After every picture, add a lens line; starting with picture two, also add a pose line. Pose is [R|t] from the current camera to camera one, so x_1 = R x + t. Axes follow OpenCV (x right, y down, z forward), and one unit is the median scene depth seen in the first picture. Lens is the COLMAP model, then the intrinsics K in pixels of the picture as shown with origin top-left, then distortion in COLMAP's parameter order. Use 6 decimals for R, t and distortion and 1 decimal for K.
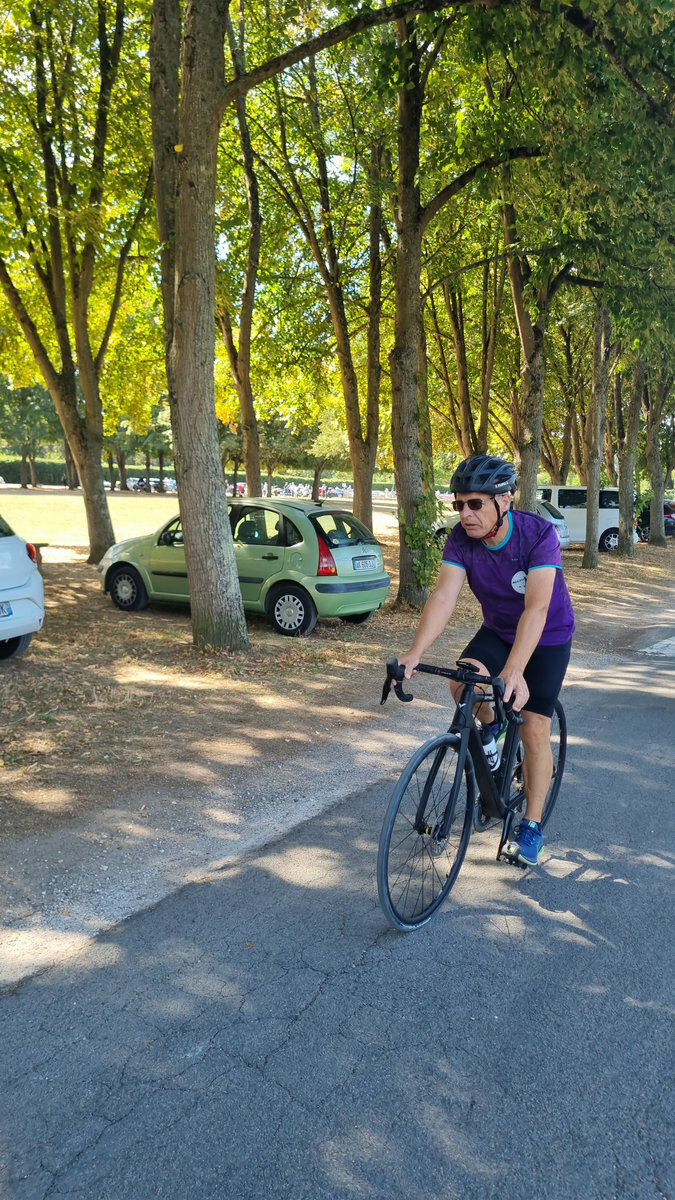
lens RADIAL K [[910.8, 0, 333.1], [0, 910.8, 617.5], [0, 0, 1]] dist [0.049542, -0.039357]
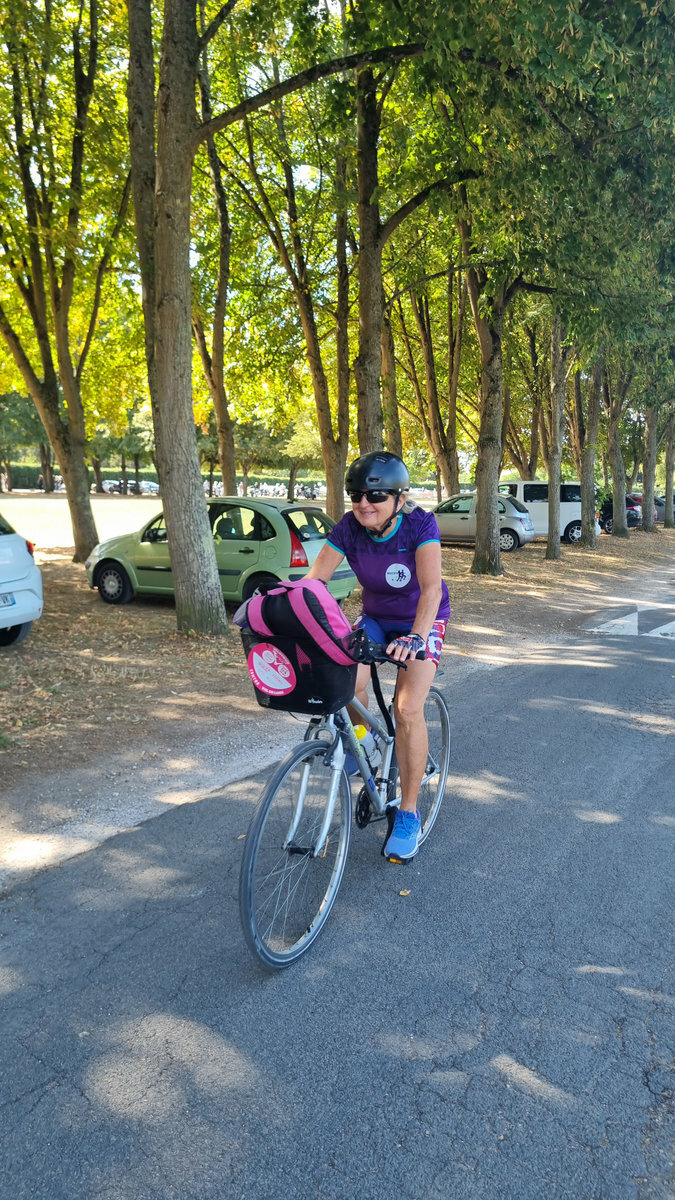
lens RADIAL K [[910.6, 0, 334.4], [0, 910.6, 612.4], [0, 0, 1]] dist [0.050788, -0.047100]
pose [[0.999472, -0.020964, 0.024824, 0.004674], [0.021073, 0.999769, -0.004111, 0.009043], [-0.024732, 0.004632, 0.999683, -0.057558]]
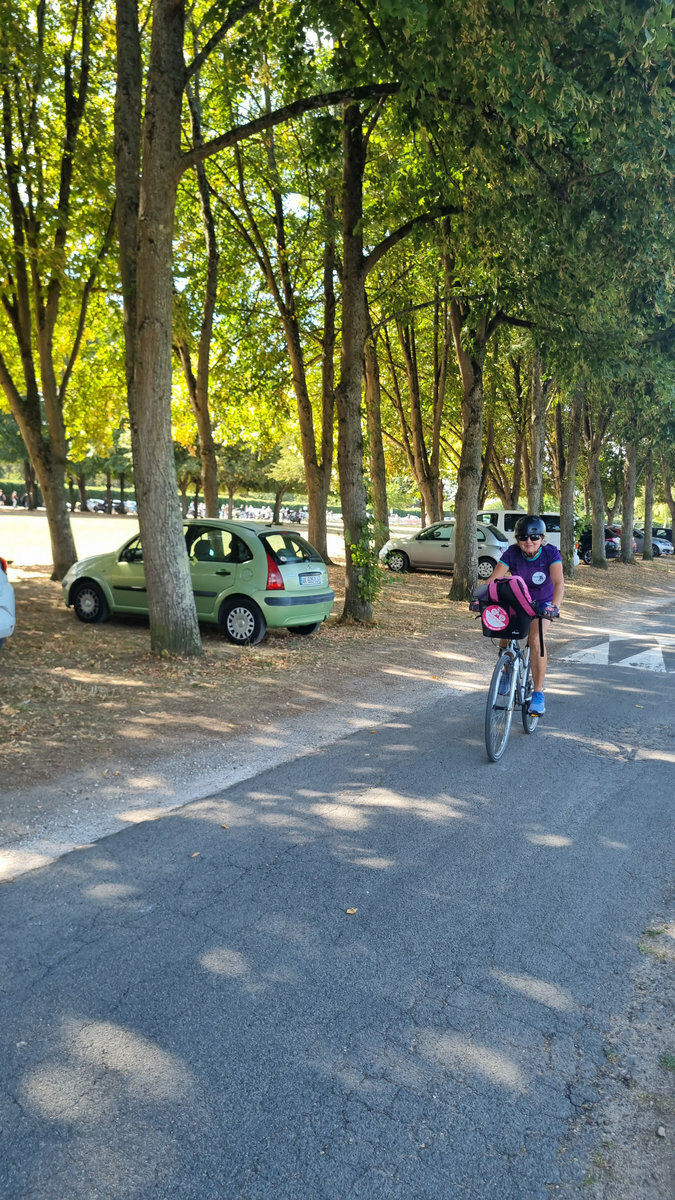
lens RADIAL K [[909.9, 0, 343.4], [0, 909.9, 620.1], [0, 0, 1]] dist [0.051269, -0.045860]
pose [[0.998609, 0.001039, 0.052714, 0.011414], [0.000119, 0.999759, -0.021958, 0.009425], [-0.052724, 0.021933, 0.998368, -0.063121]]
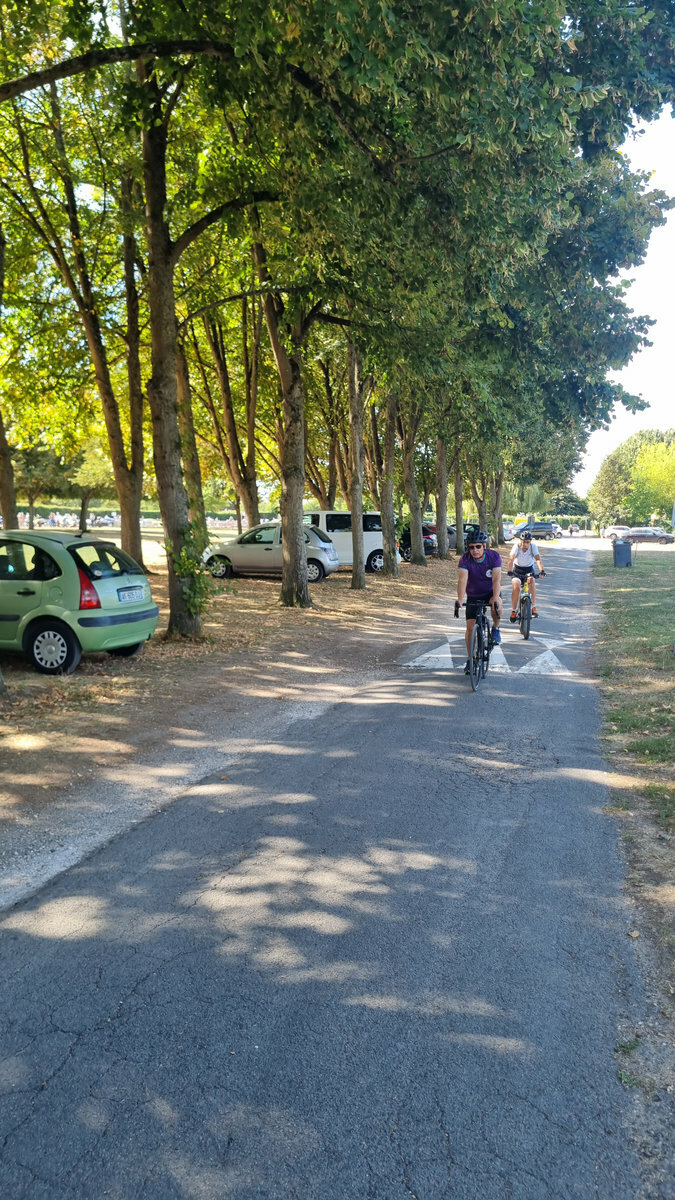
lens RADIAL K [[911.1, 0, 360.5], [0, 911.1, 591.9], [0, 0, 1]] dist [0.046271, -0.038223]
pose [[0.962571, -0.045570, 0.267171, 0.007060], [0.060518, 0.997013, -0.047980, -0.000207], [-0.264187, 0.062353, 0.962454, -0.002991]]
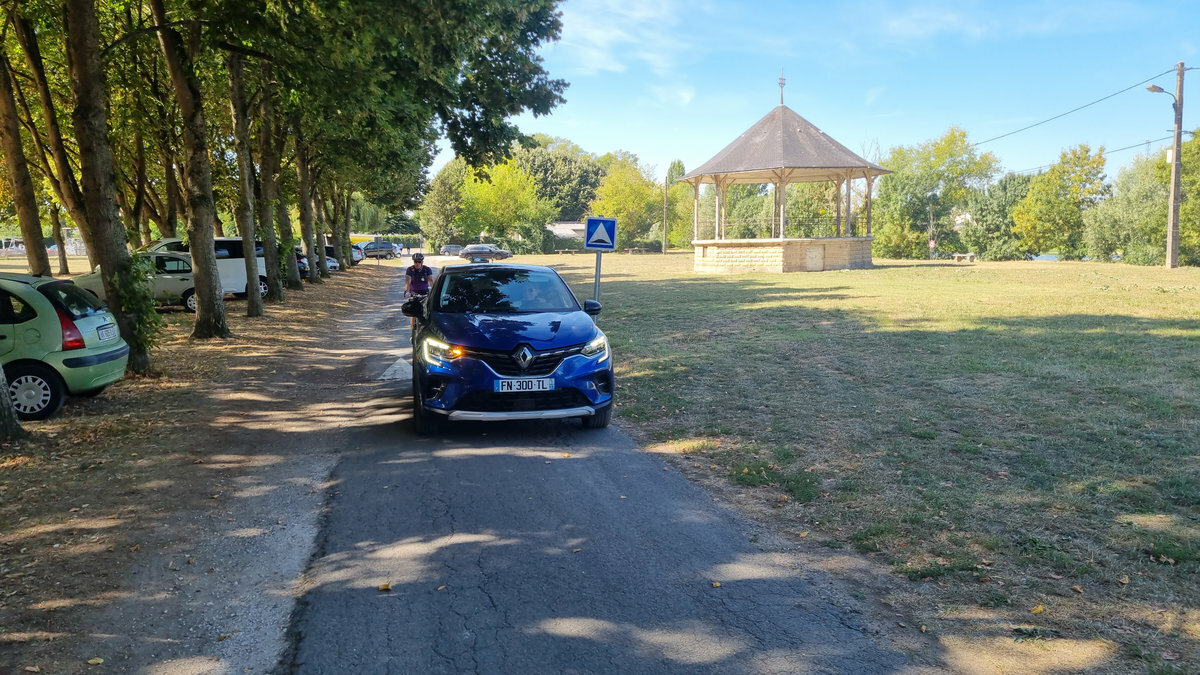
lens RADIAL K [[897.4, 0, 621.2], [0, 897.4, 325.3], [0, 0, 1]] dist [0.053985, -0.045213]
pose [[0.738053, -0.110221, 0.665679, -0.139242], [0.134015, 0.990858, 0.015477, -0.005837], [-0.661300, 0.077788, 0.746078, -0.054707]]
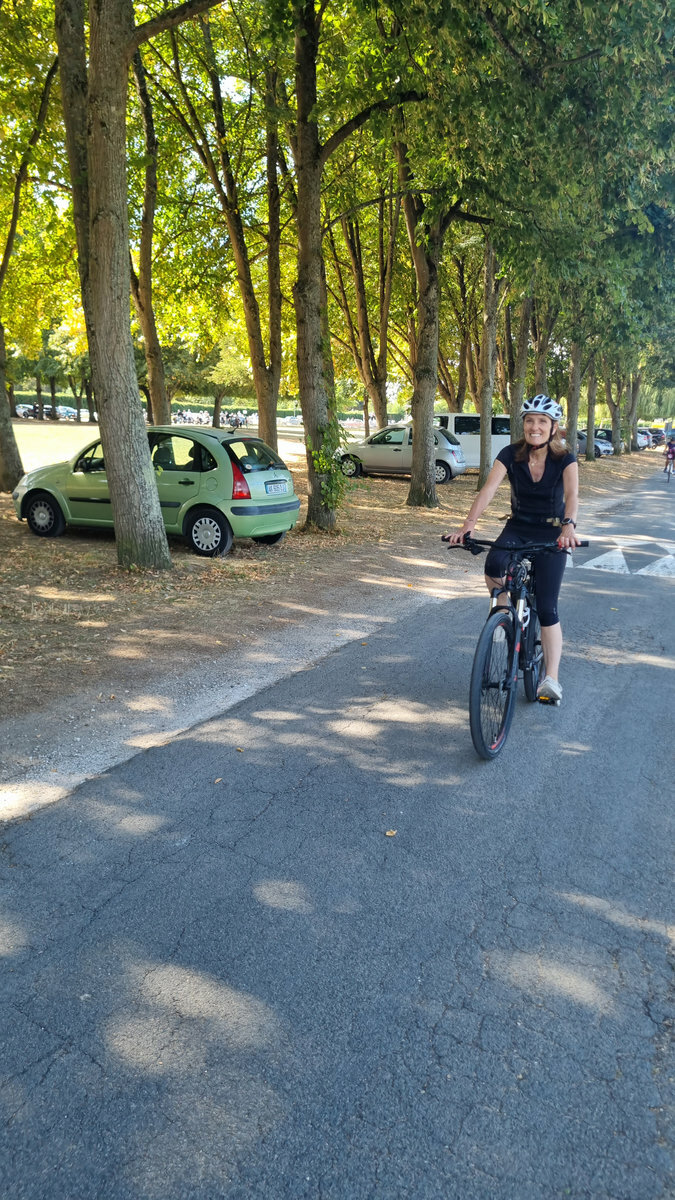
lens RADIAL K [[908.0, 0, 360.8], [0, 908.0, 592.0], [0, 0, 1]] dist [0.051473, -0.044116]
pose [[0.990674, -0.028719, 0.133196, -0.008642], [0.021870, 0.998376, 0.052598, 0.006392], [-0.134490, -0.049194, 0.989693, -0.051145]]
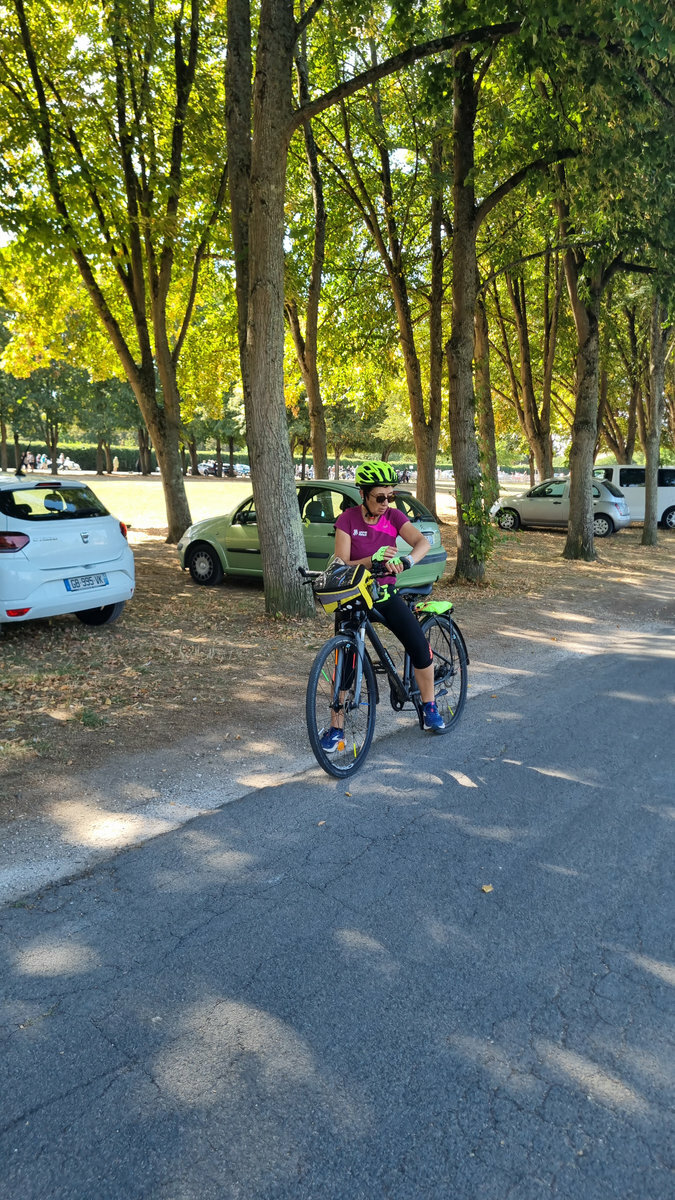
lens RADIAL K [[909.6, 0, 351.6], [0, 909.6, 590.3], [0, 0, 1]] dist [0.057848, -0.051181]
pose [[0.998486, -0.005903, -0.054680, 0.006381], [0.005324, 0.999928, -0.010739, 0.008349], [0.054739, 0.010432, 0.998446, -0.054606]]
